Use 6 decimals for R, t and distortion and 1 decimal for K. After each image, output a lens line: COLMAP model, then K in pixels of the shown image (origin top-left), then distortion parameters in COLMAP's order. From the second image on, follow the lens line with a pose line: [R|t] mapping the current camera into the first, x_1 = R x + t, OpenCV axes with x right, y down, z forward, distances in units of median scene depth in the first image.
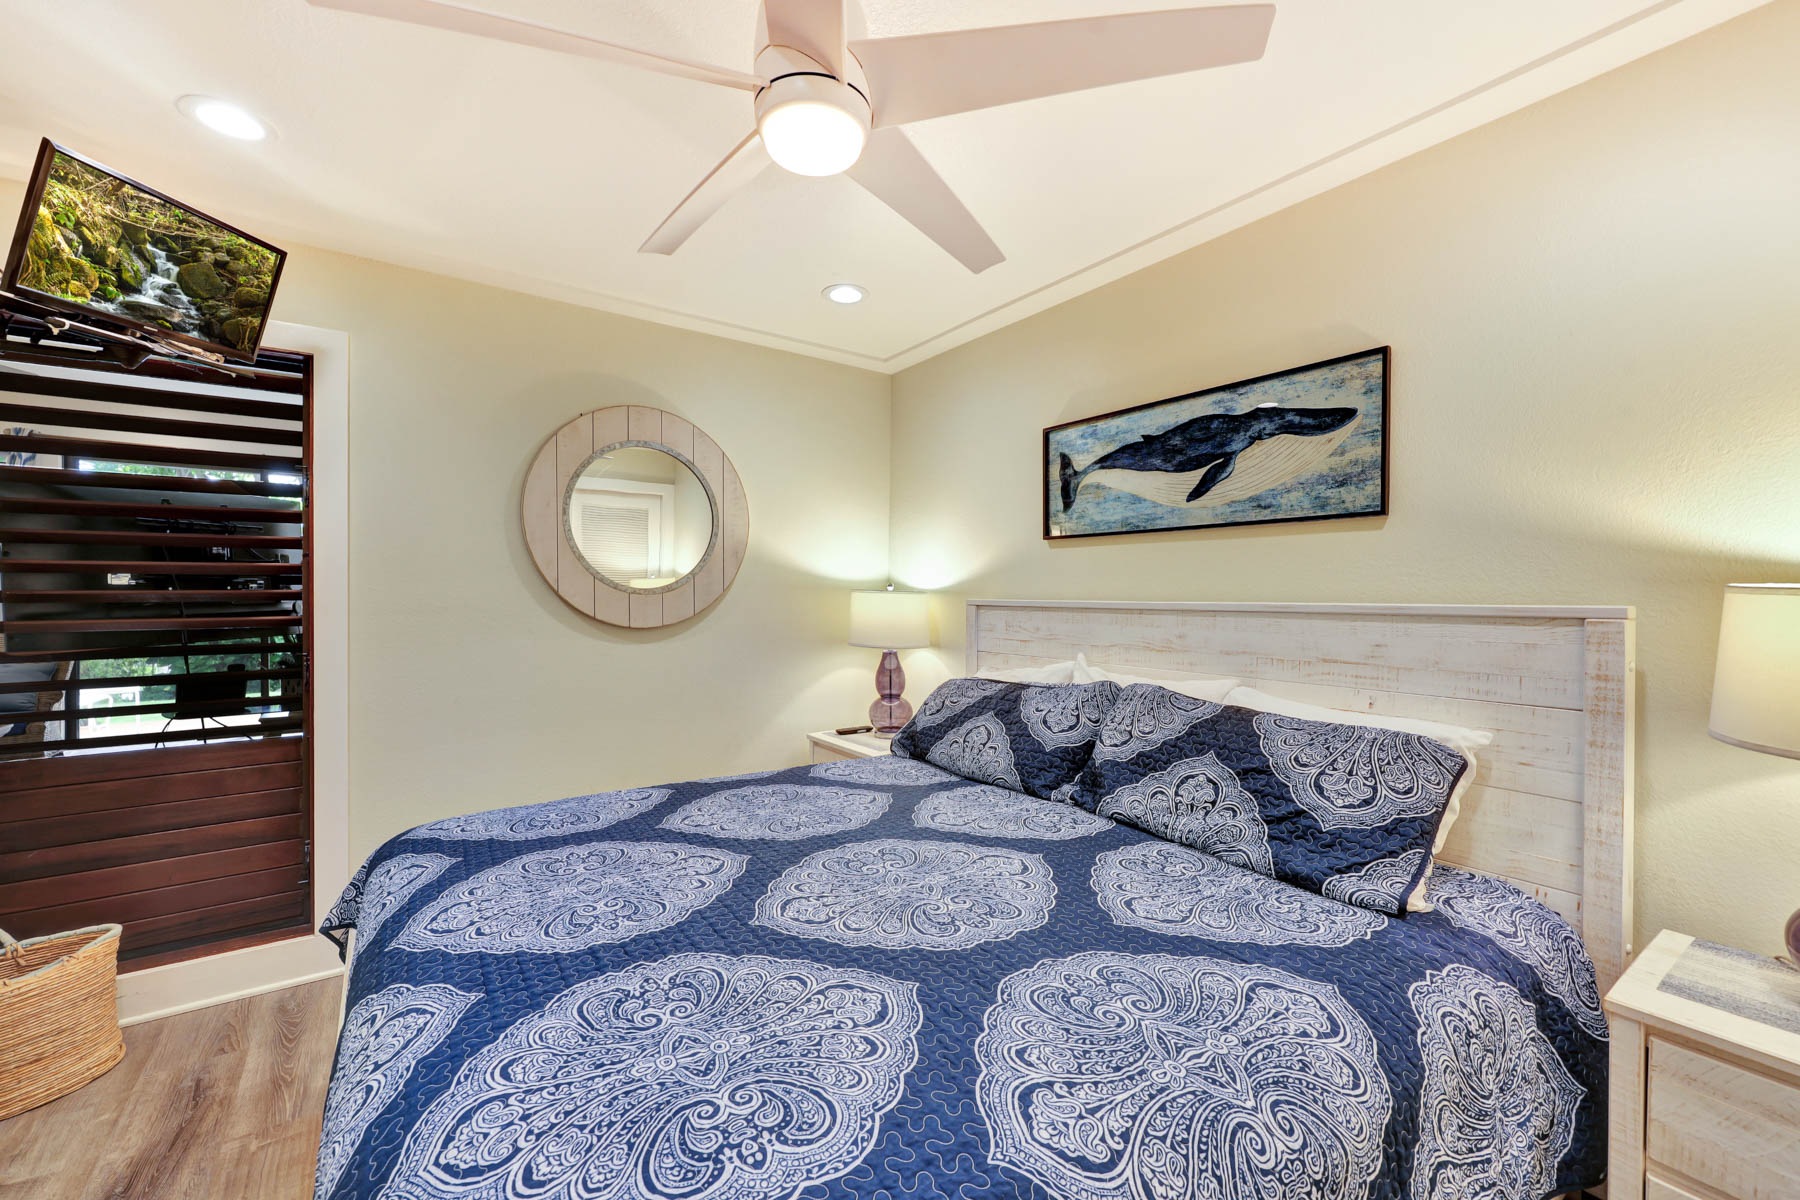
lens RADIAL K [[729.9, 0, 901.9], [0, 729.9, 608.4], [0, 0, 1]] dist [0.010077, 0.000041]
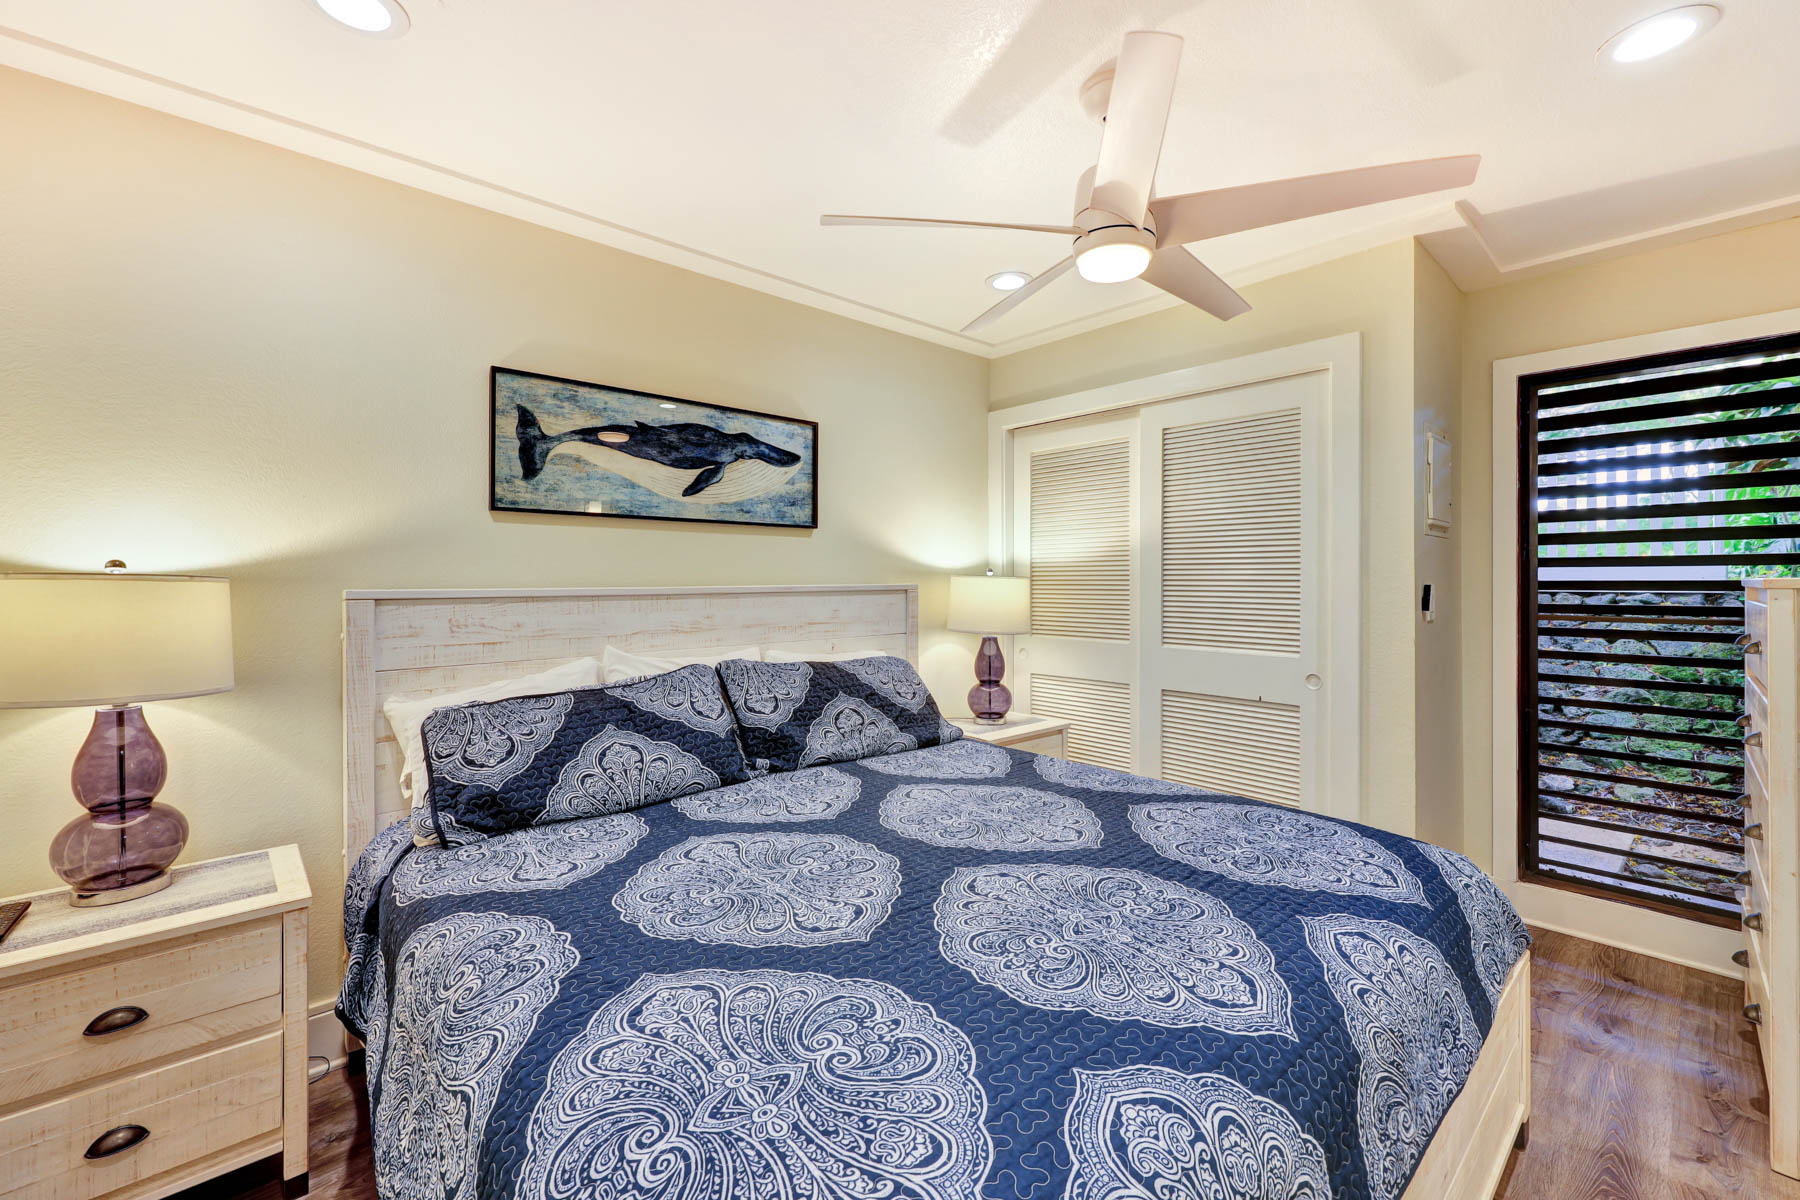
lens RADIAL K [[746.0, 0, 900.0], [0, 746.0, 600.0], [0, 0, 1]] dist [0.001806, 0.000193]
pose [[-0.117901, -0.029343, 0.992592, -0.826239], [0.025911, 0.999132, 0.032614, -0.018692], [-0.992687, 0.029564, -0.117039, 0.869500]]
